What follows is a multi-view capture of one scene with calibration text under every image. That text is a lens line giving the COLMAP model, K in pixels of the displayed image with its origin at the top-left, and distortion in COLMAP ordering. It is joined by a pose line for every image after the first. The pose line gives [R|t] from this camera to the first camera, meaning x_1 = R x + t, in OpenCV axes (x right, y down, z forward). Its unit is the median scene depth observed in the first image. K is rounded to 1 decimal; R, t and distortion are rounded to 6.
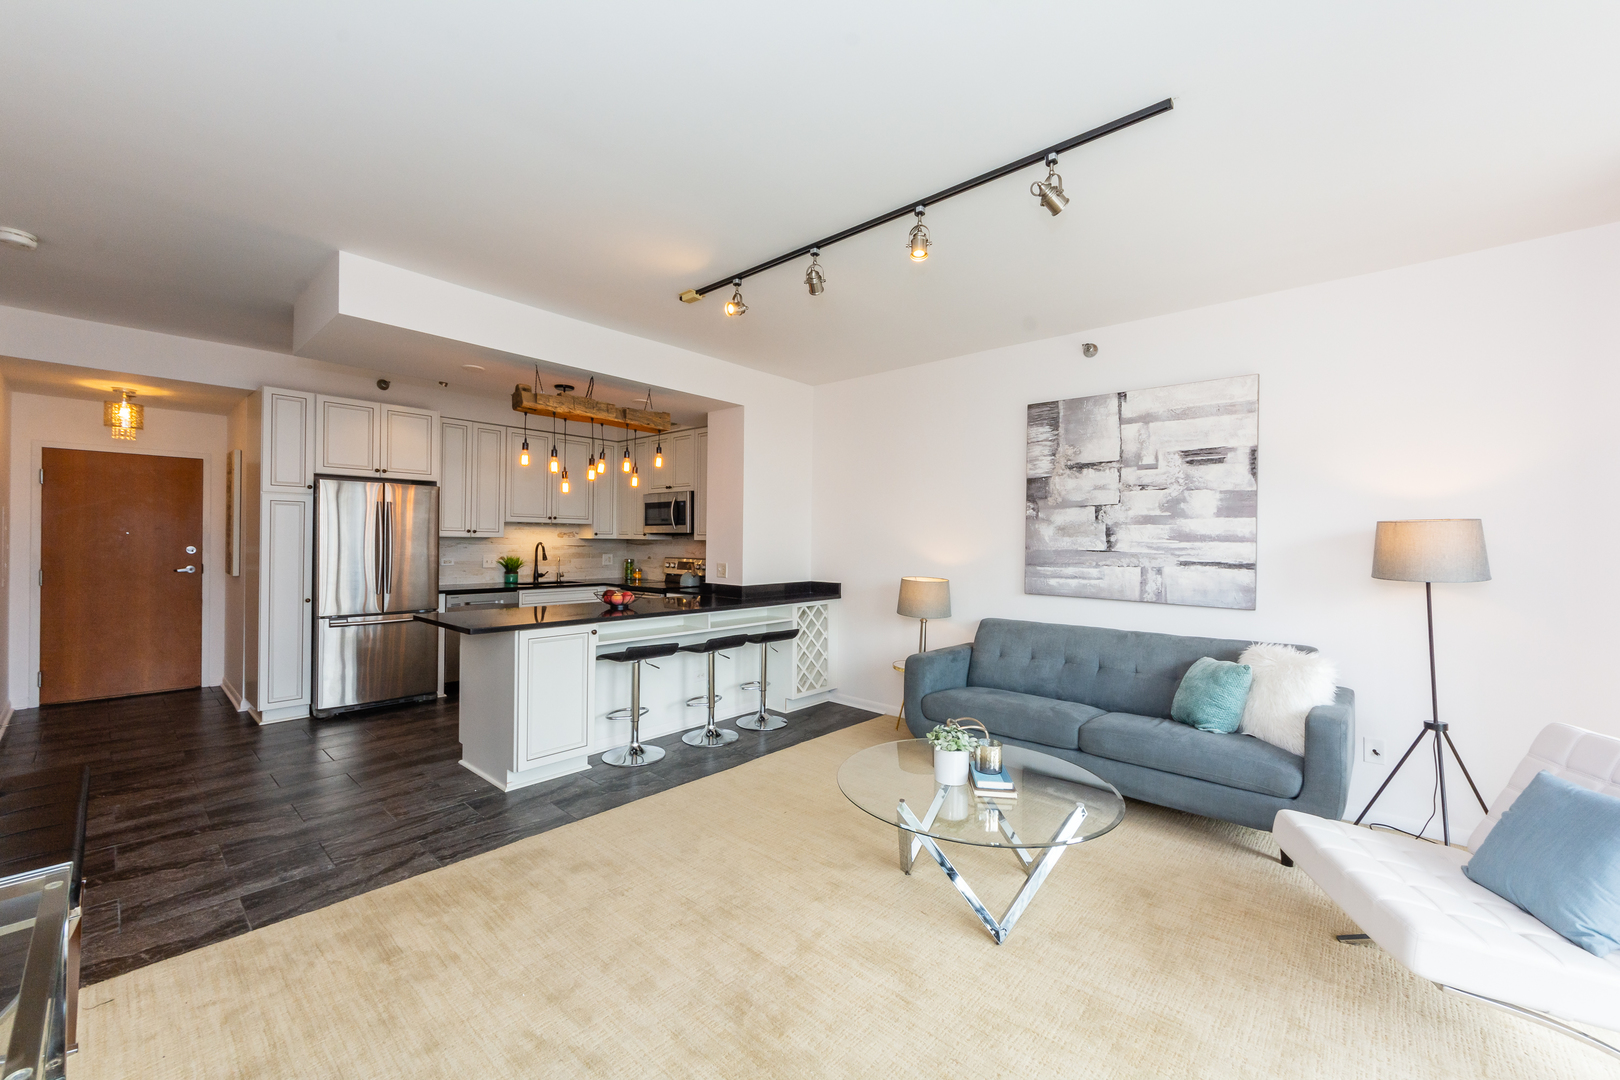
lens RADIAL K [[638.0, 0, 783.5], [0, 638.0, 537.6], [0, 0, 1]] dist [0.000159, -0.000432]
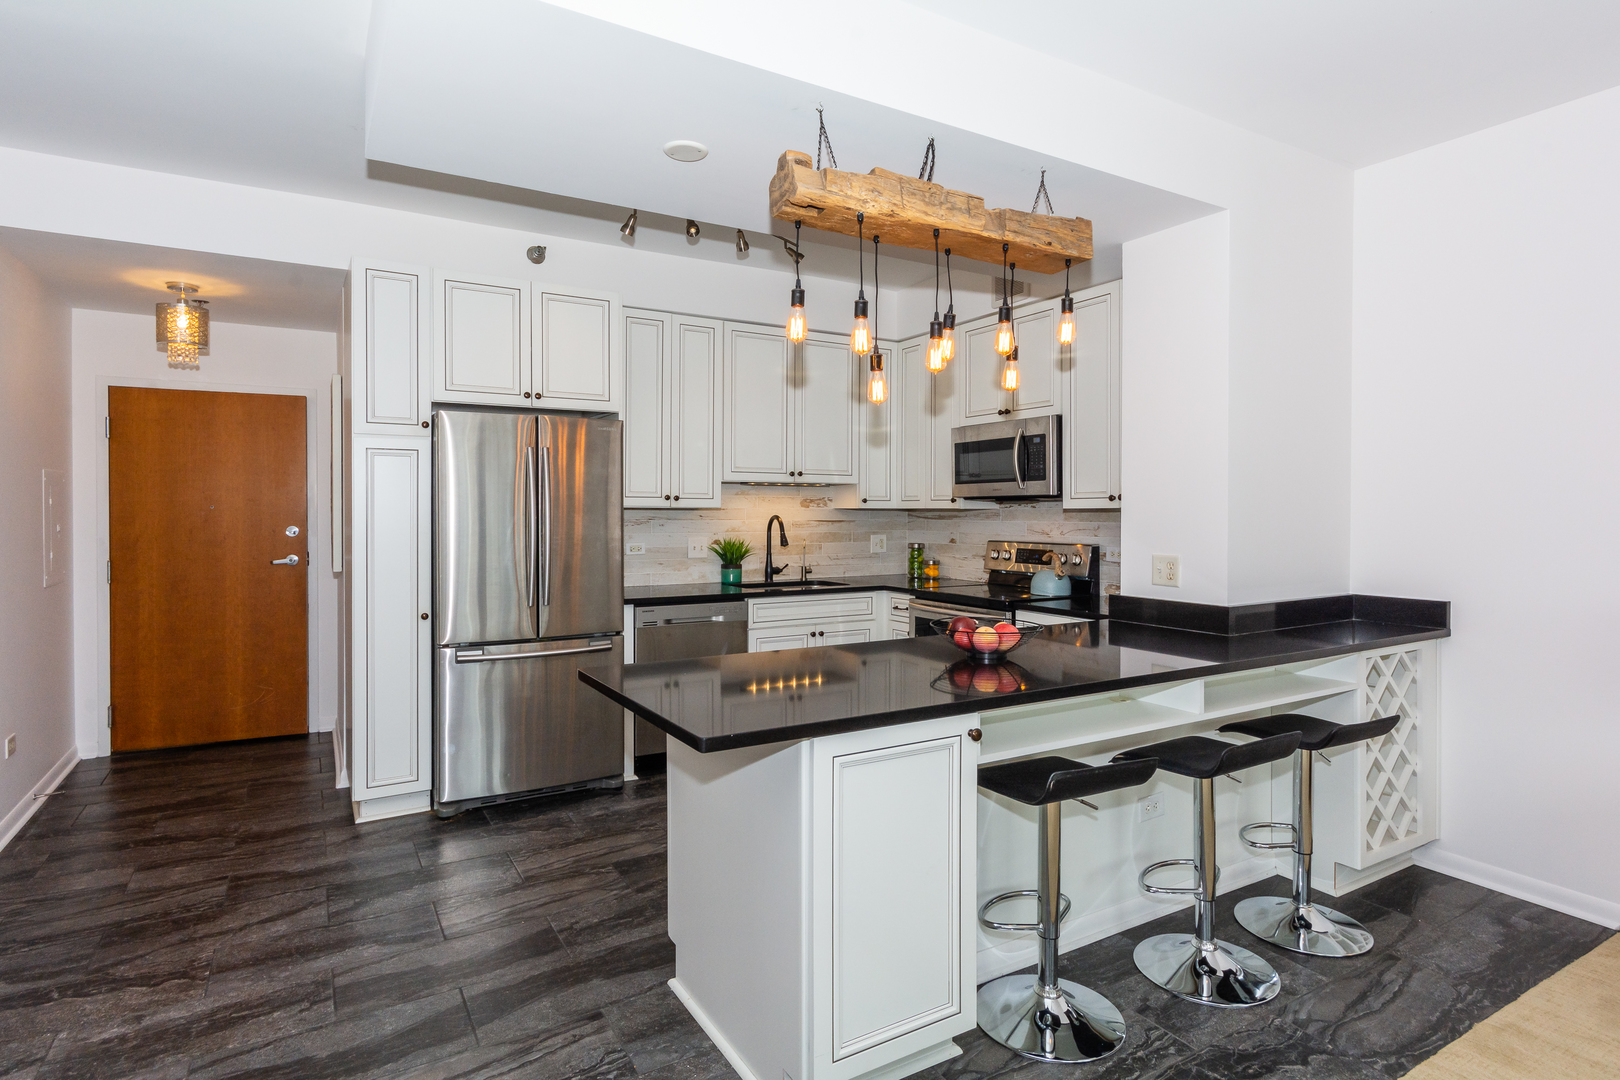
lens RADIAL K [[823.3, 0, 804.6], [0, 823.3, 513.7], [0, 0, 1]] dist [0.004124, 0.000961]
pose [[0.962544, -0.008901, -0.270980, -0.220286], [0.010260, 0.999941, 0.003600, 0.004554], [0.270932, -0.006245, 0.962578, 0.400263]]
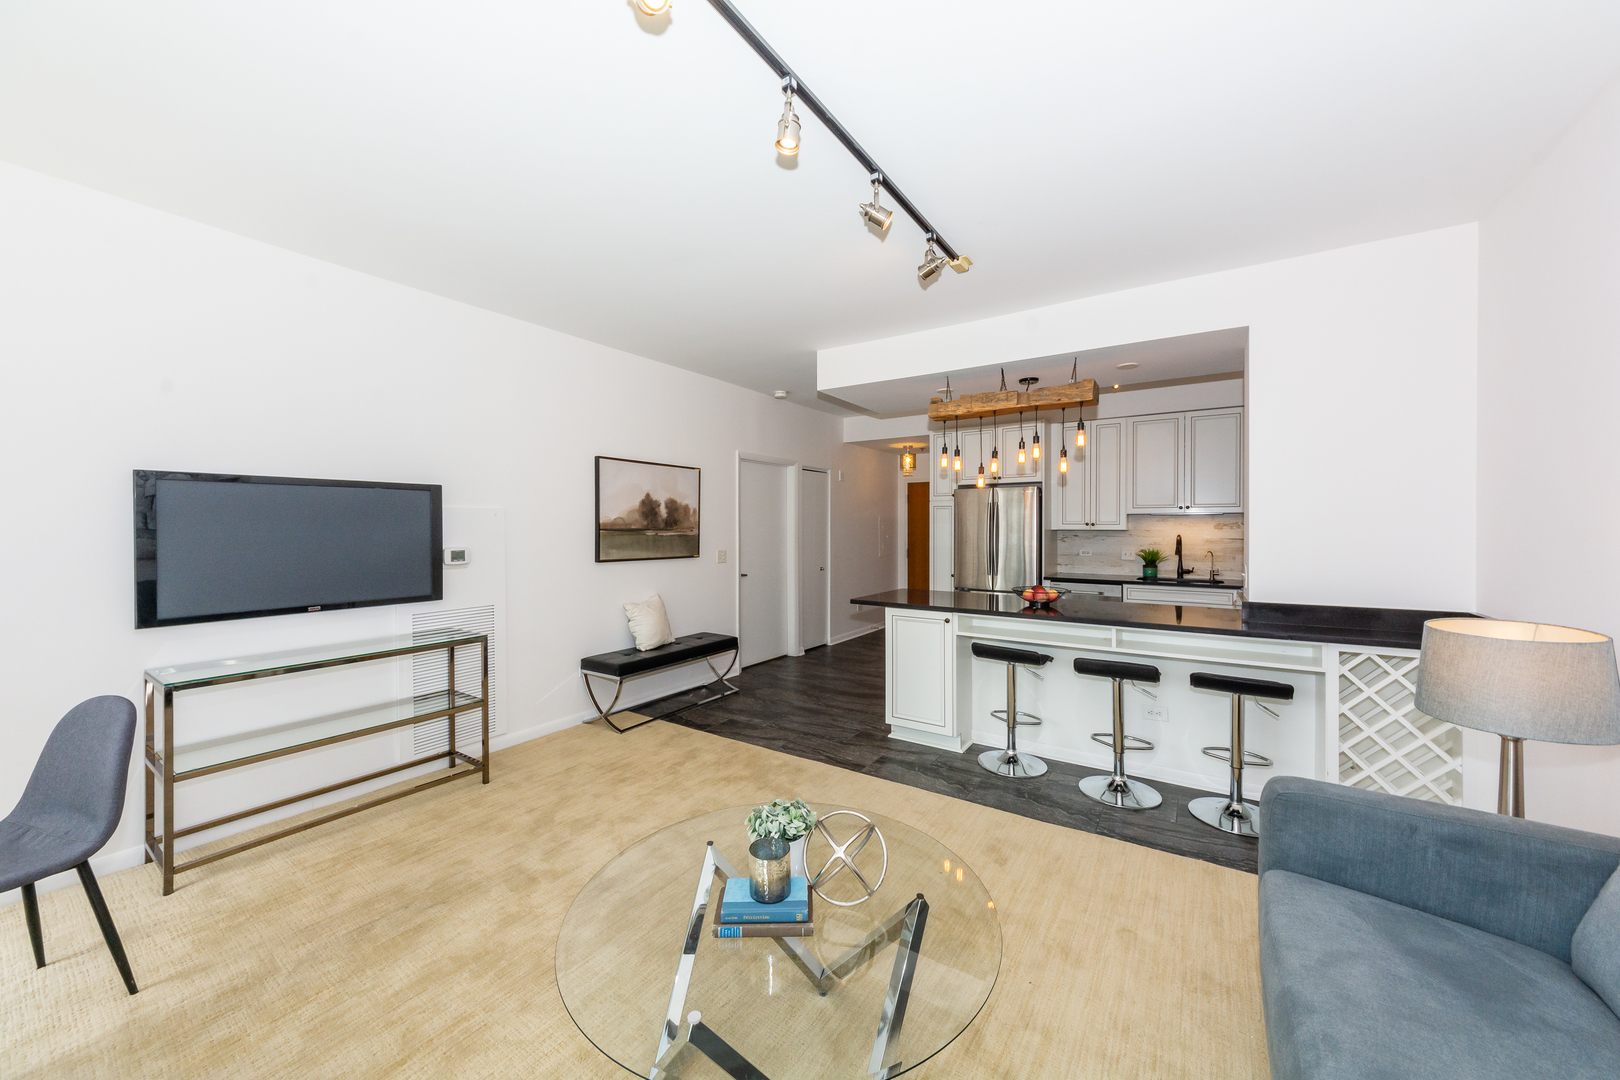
lens RADIAL K [[596.9, 0, 808.3], [0, 596.9, 495.0], [0, 0, 1]] dist [-0.007447, -0.000018]
pose [[0.151694, -0.063301, -0.986398, 0.555087], [0.006006, 0.997988, -0.063121, 0.002056], [0.988409, 0.003651, 0.151769, 0.528148]]
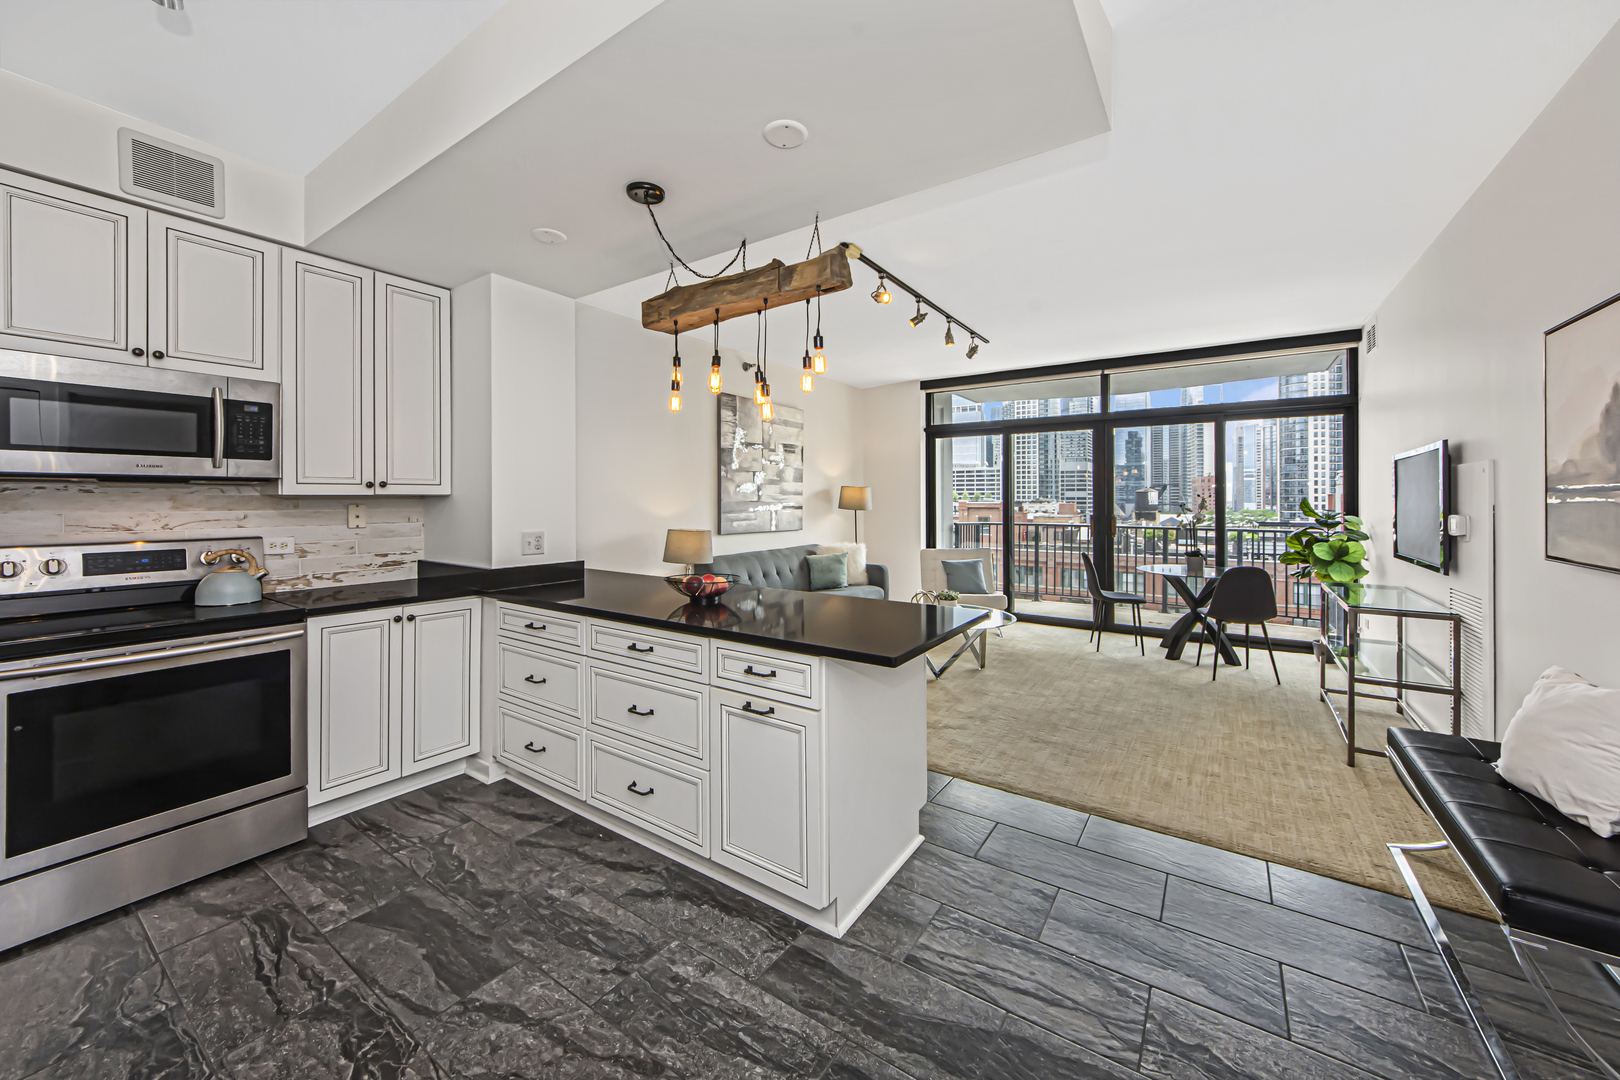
lens RADIAL K [[596.9, 0, 808.3], [0, 596.9, 495.0], [0, 0, 1]] dist [-0.007447, -0.000018]
pose [[-0.148036, -0.003964, 0.988974, -0.826339], [-0.006395, 0.999975, 0.003051, 0.000497], [-0.988961, -0.005873, -0.148058, 0.955607]]
